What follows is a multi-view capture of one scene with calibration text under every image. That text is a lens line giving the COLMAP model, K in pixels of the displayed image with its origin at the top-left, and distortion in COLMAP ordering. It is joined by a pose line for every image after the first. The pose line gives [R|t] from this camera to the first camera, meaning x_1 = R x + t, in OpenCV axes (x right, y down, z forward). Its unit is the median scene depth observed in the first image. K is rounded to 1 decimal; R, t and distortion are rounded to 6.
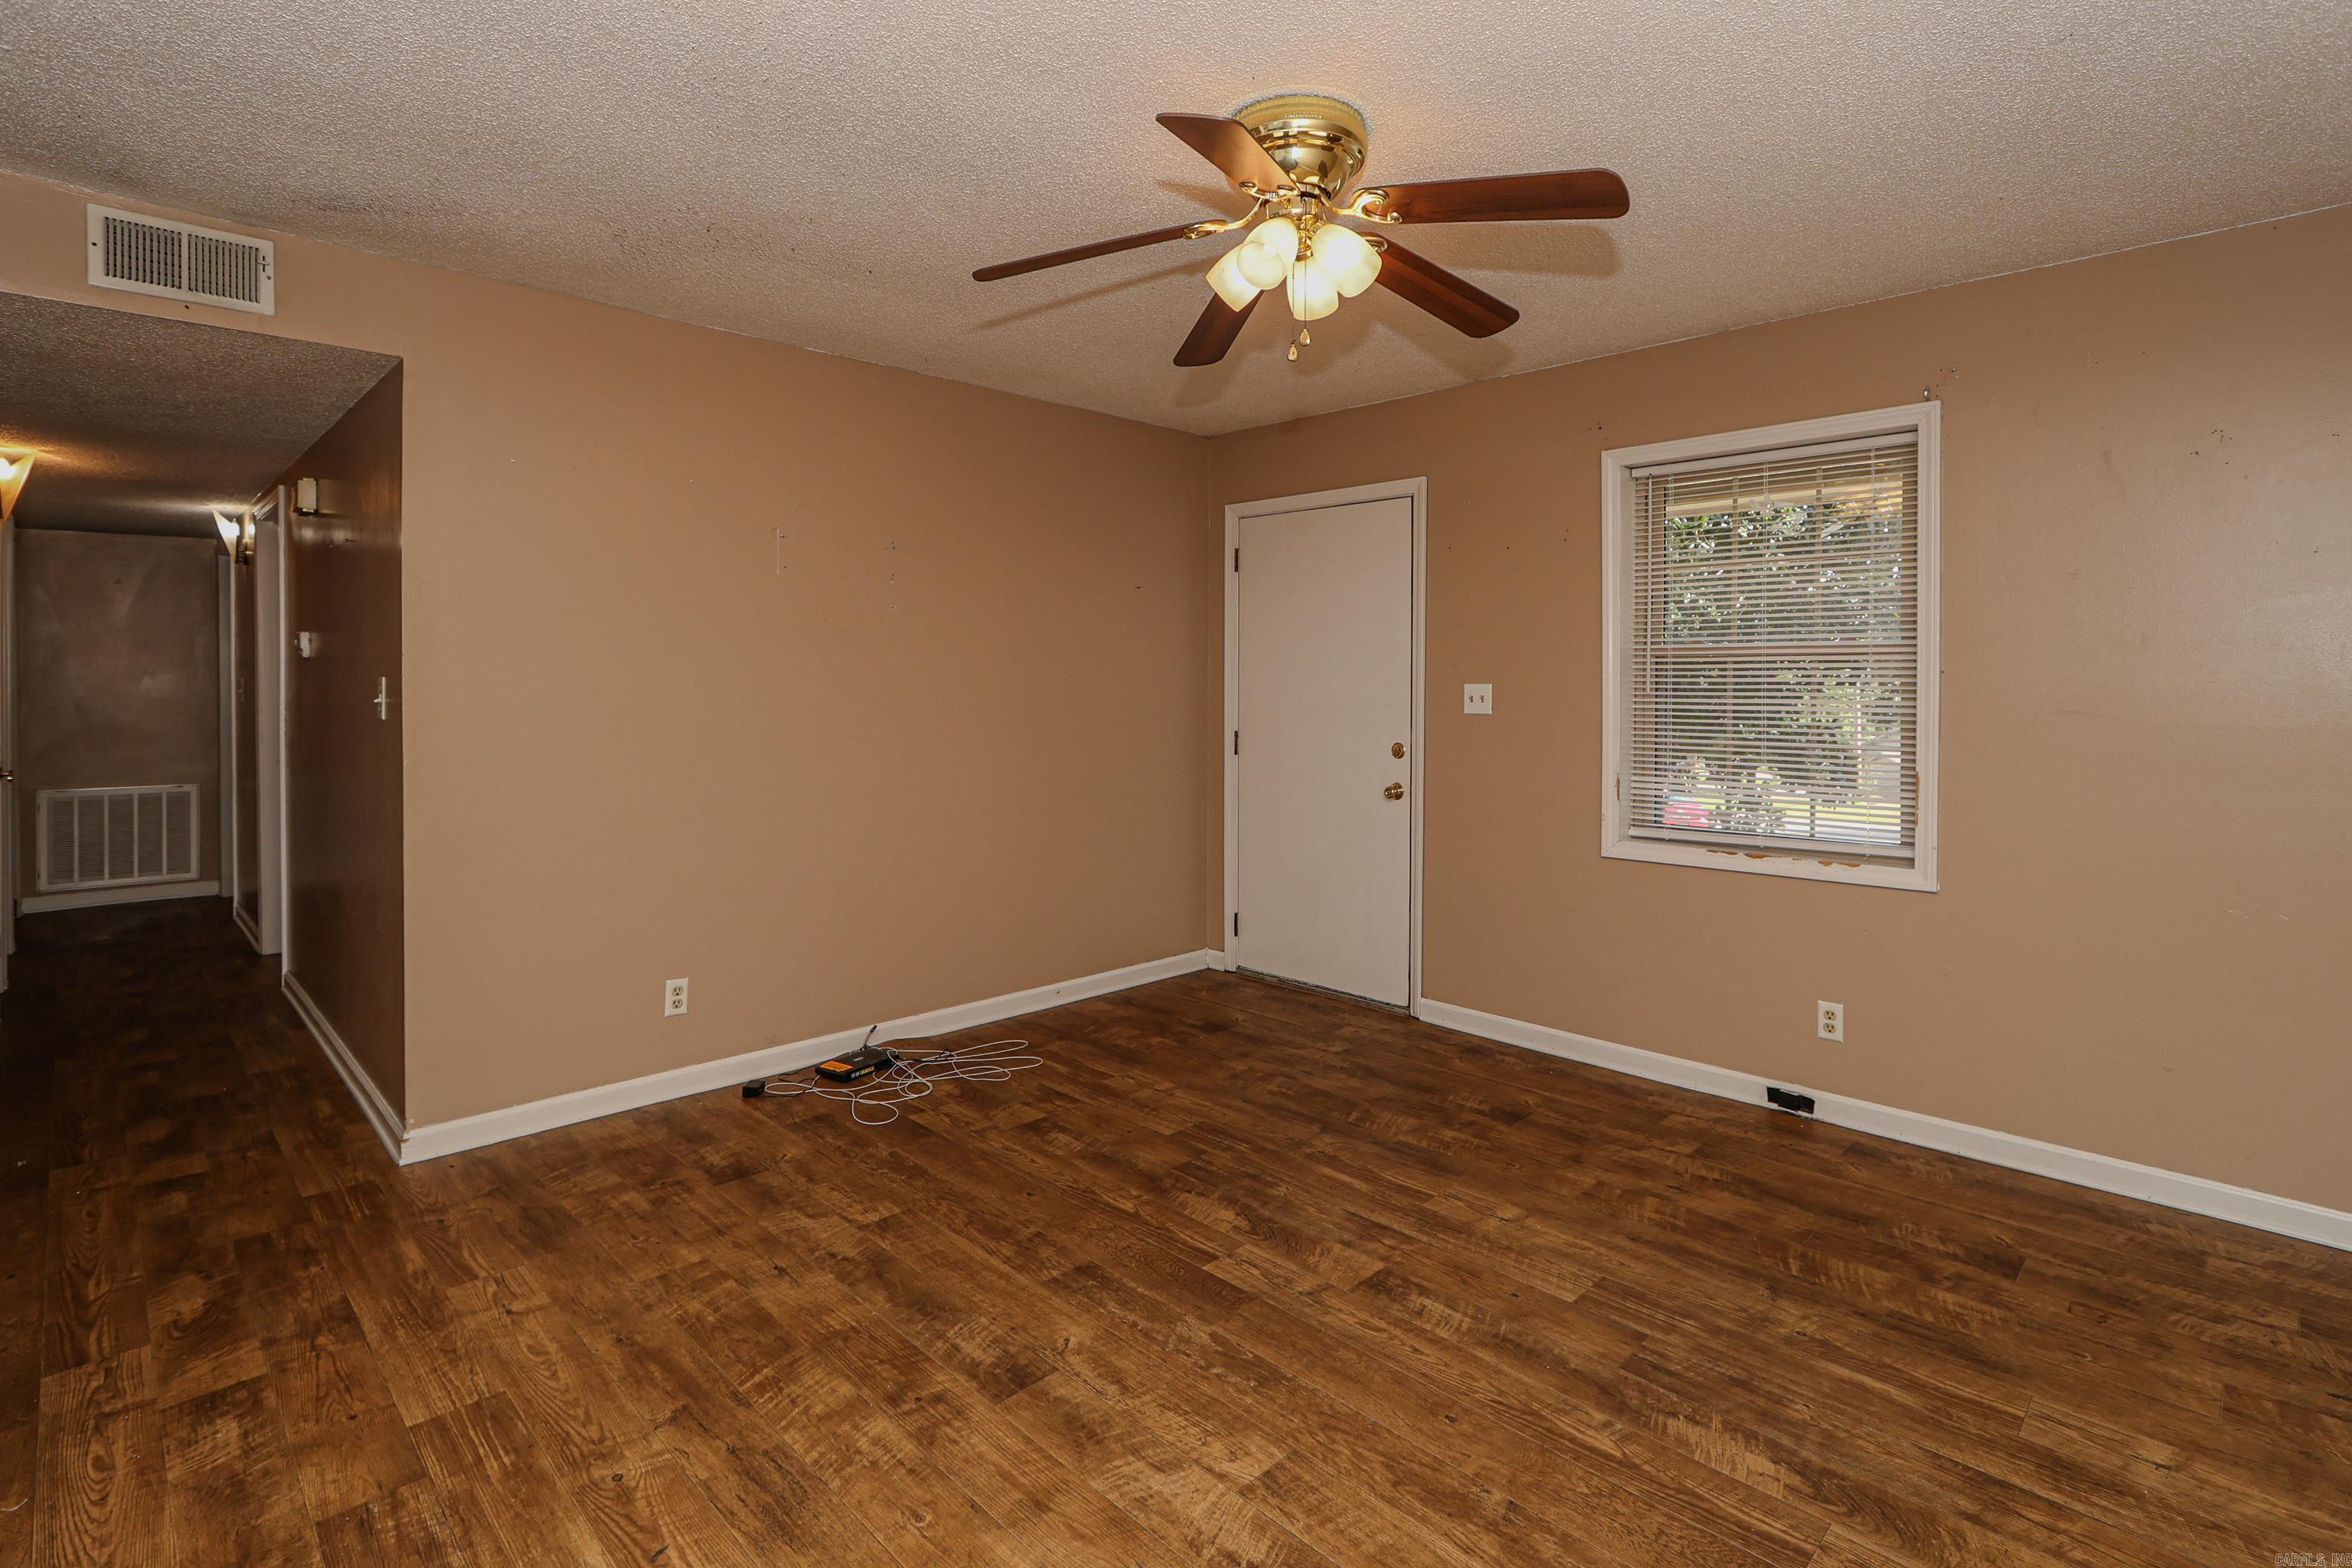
lens RADIAL K [[1110.1, 0, 1176.0], [0, 1110.1, 784.0], [0, 0, 1]] dist [-0.002723, 0.000192]
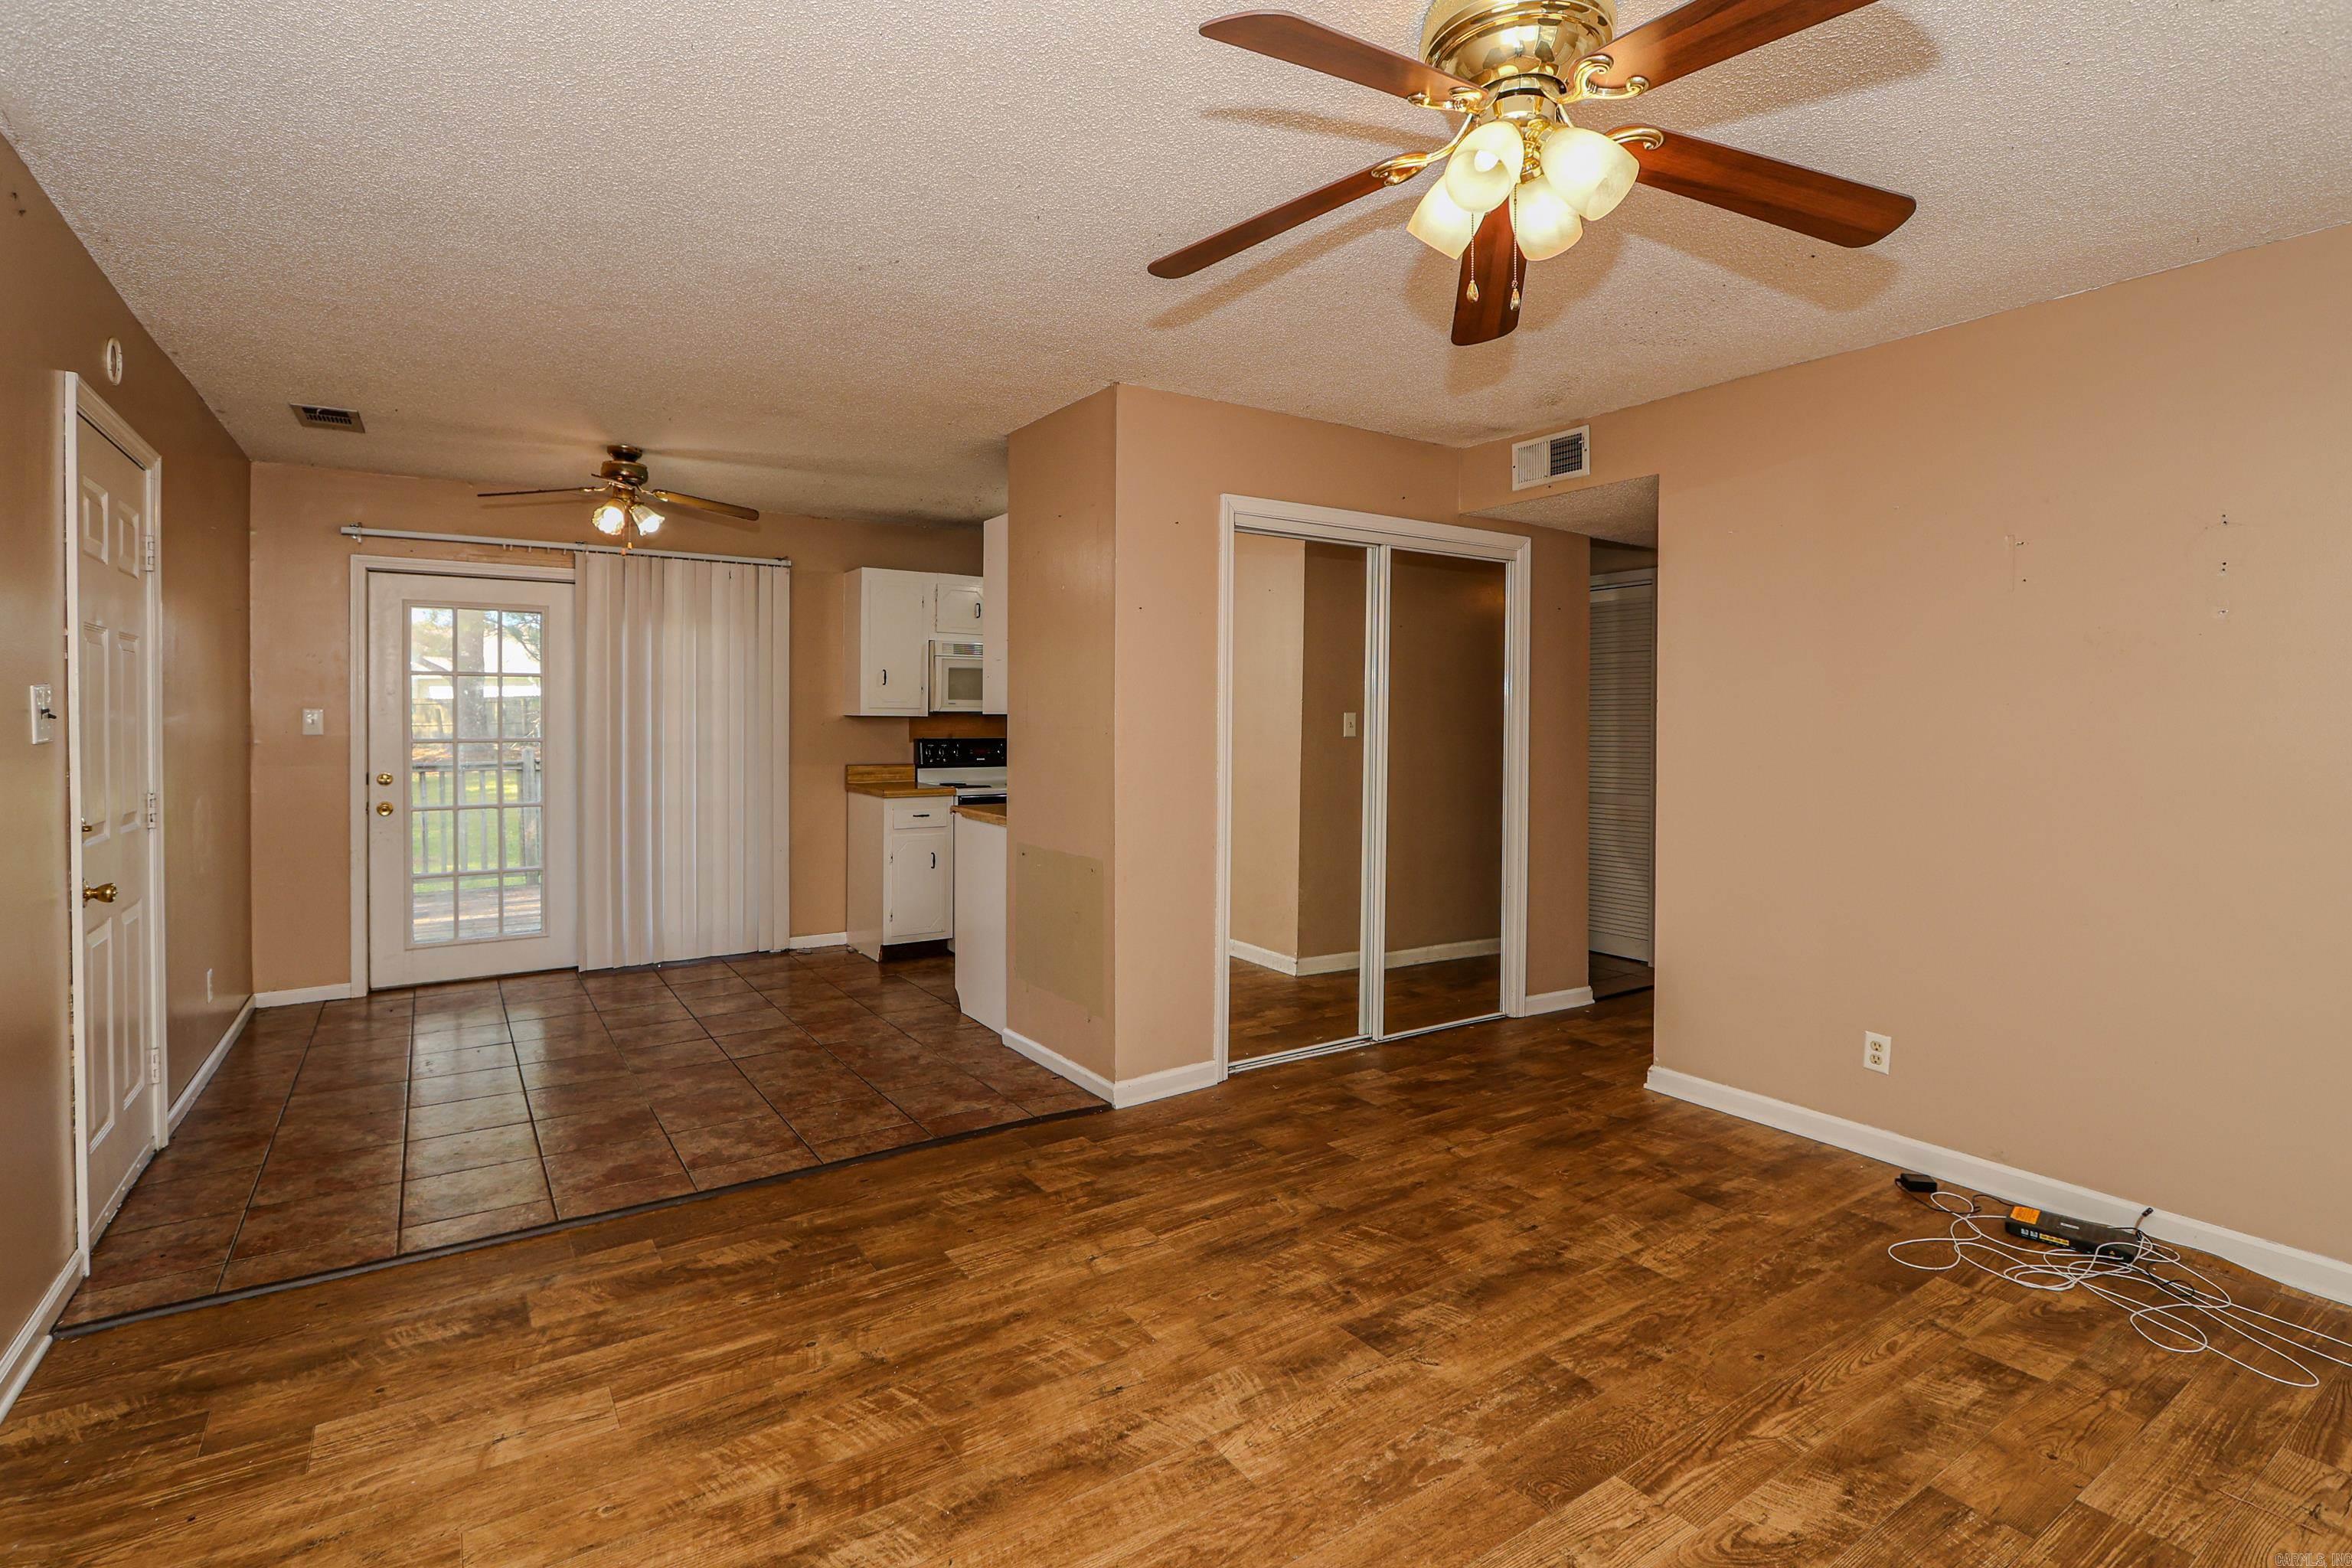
lens RADIAL K [[1115.9, 0, 1175.8], [0, 1115.9, 771.0], [0, 0, 1]] dist [-0.023233, 0.000186]
pose [[-0.191815, 0.036555, -0.980750, 0.867246], [-0.092715, 0.994162, 0.055188, -0.060966], [0.977042, 0.101516, -0.187307, 0.864495]]
